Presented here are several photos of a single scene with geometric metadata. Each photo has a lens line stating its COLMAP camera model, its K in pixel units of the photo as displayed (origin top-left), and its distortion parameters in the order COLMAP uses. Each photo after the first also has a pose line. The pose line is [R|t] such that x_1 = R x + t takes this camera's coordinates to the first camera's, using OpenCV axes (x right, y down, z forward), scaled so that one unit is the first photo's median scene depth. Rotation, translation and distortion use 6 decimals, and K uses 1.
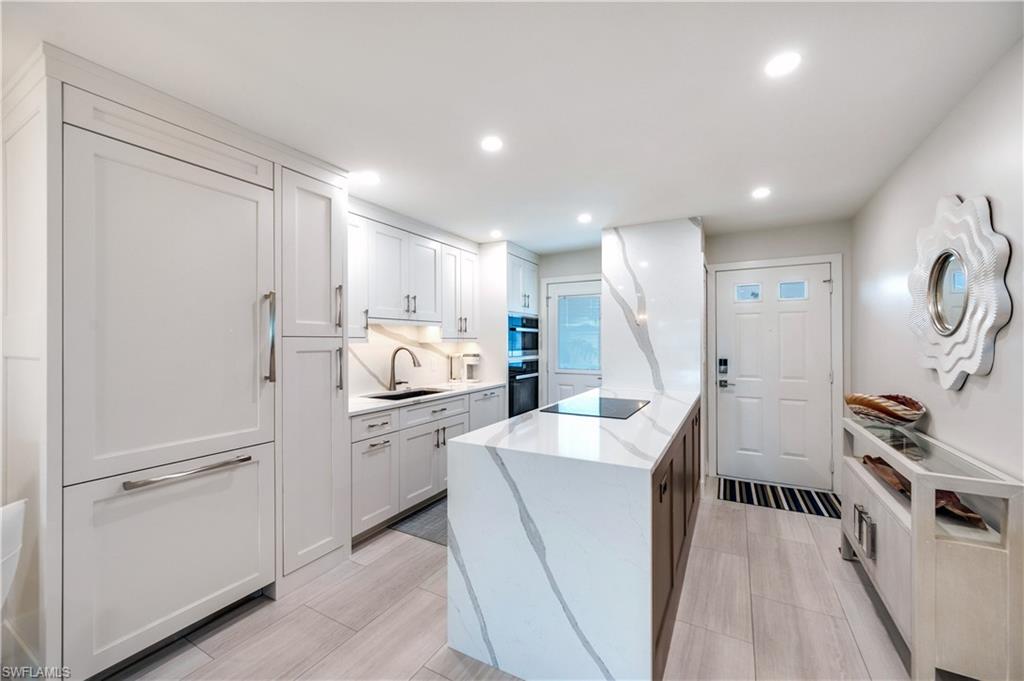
lens RADIAL K [[401.9, 0, 510.8], [0, 401.9, 338.1], [0, 0, 1]] dist [-0.000891, 0.000117]
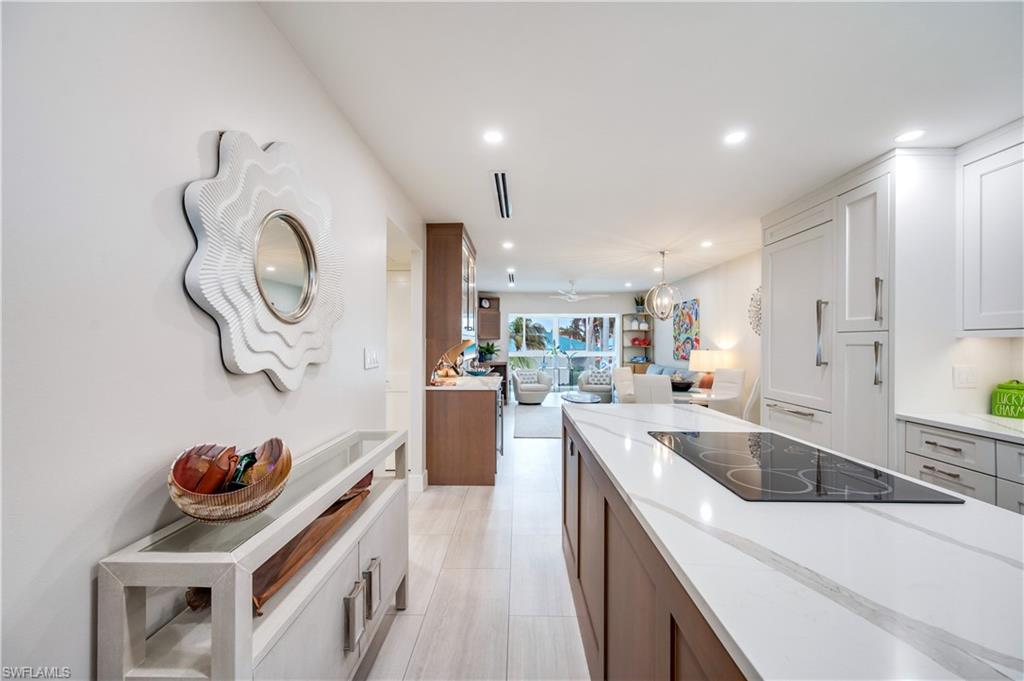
lens RADIAL K [[401.9, 0, 512.3], [0, 401.9, 341.6], [0, 0, 1]] dist [-0.000891, 0.000117]
pose [[-0.881593, -0.001442, -0.472009, 0.519268], [0.003643, 0.999945, -0.009860, 0.018409], [0.471997, -0.010412, -0.881539, 0.920276]]
